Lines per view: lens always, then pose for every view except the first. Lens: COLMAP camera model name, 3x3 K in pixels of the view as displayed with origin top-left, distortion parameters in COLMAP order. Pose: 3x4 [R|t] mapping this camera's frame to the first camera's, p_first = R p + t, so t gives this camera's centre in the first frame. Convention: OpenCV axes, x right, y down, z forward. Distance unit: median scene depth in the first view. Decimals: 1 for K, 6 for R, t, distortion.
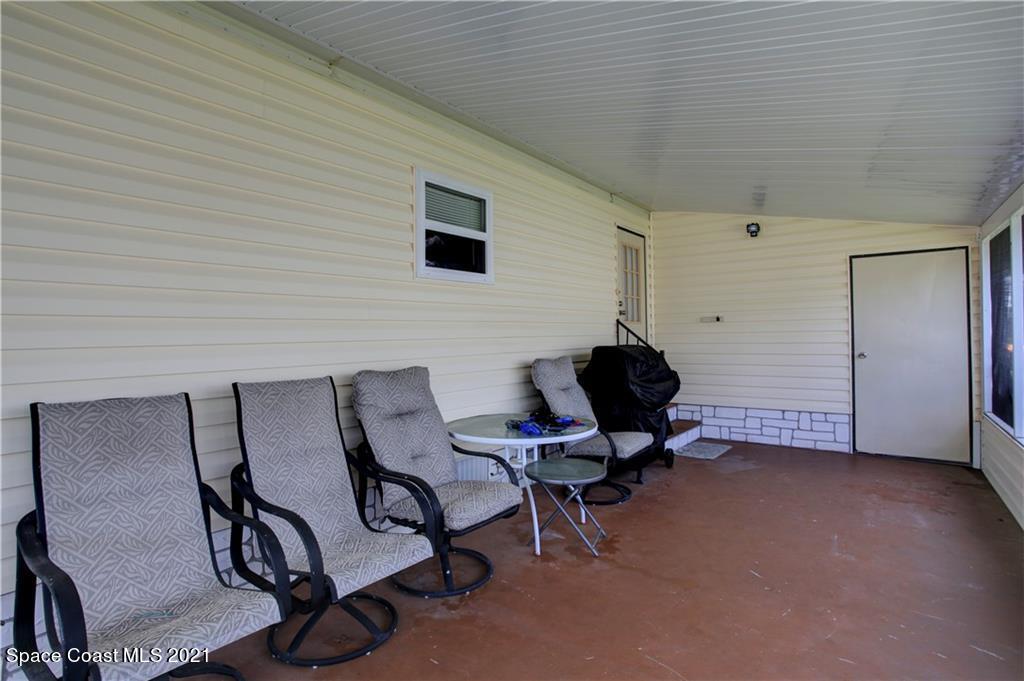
lens RADIAL K [[510.9, 0, 512.0], [0, 510.9, 340.5], [0, 0, 1]] dist [-0.063815, 0.030551]
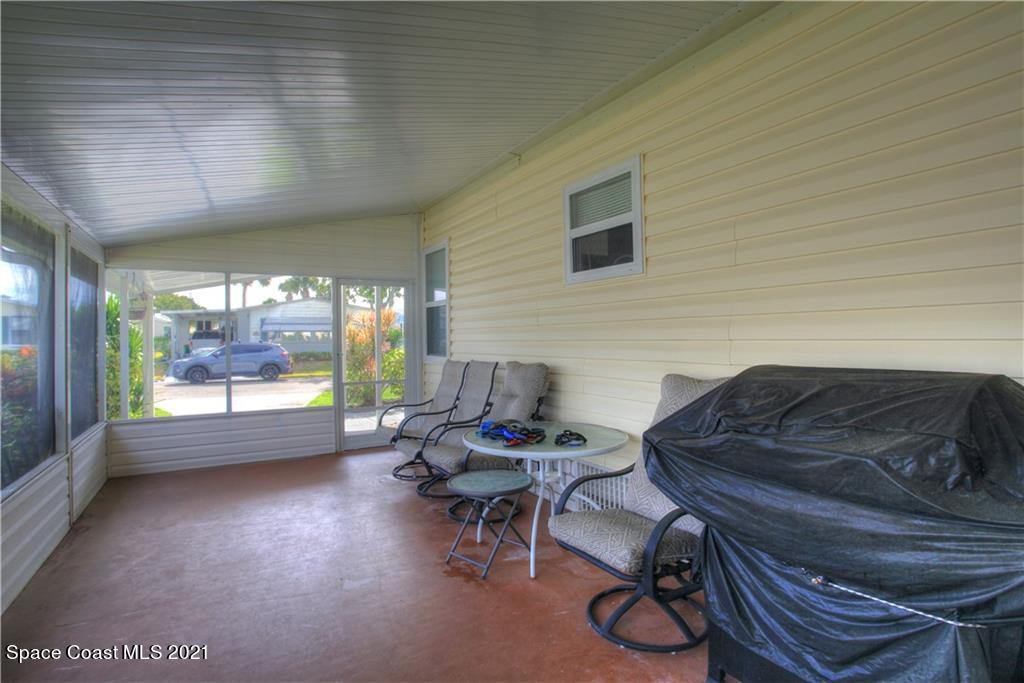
lens RADIAL K [[510.9, 0, 512.0], [0, 510.9, 341.5], [0, 0, 1]] dist [-0.063815, 0.030551]
pose [[-0.379990, 0.022085, -0.924727, 0.886111], [0.005555, 0.999751, 0.021594, -0.023857], [0.924974, 0.003068, -0.380019, 1.288365]]
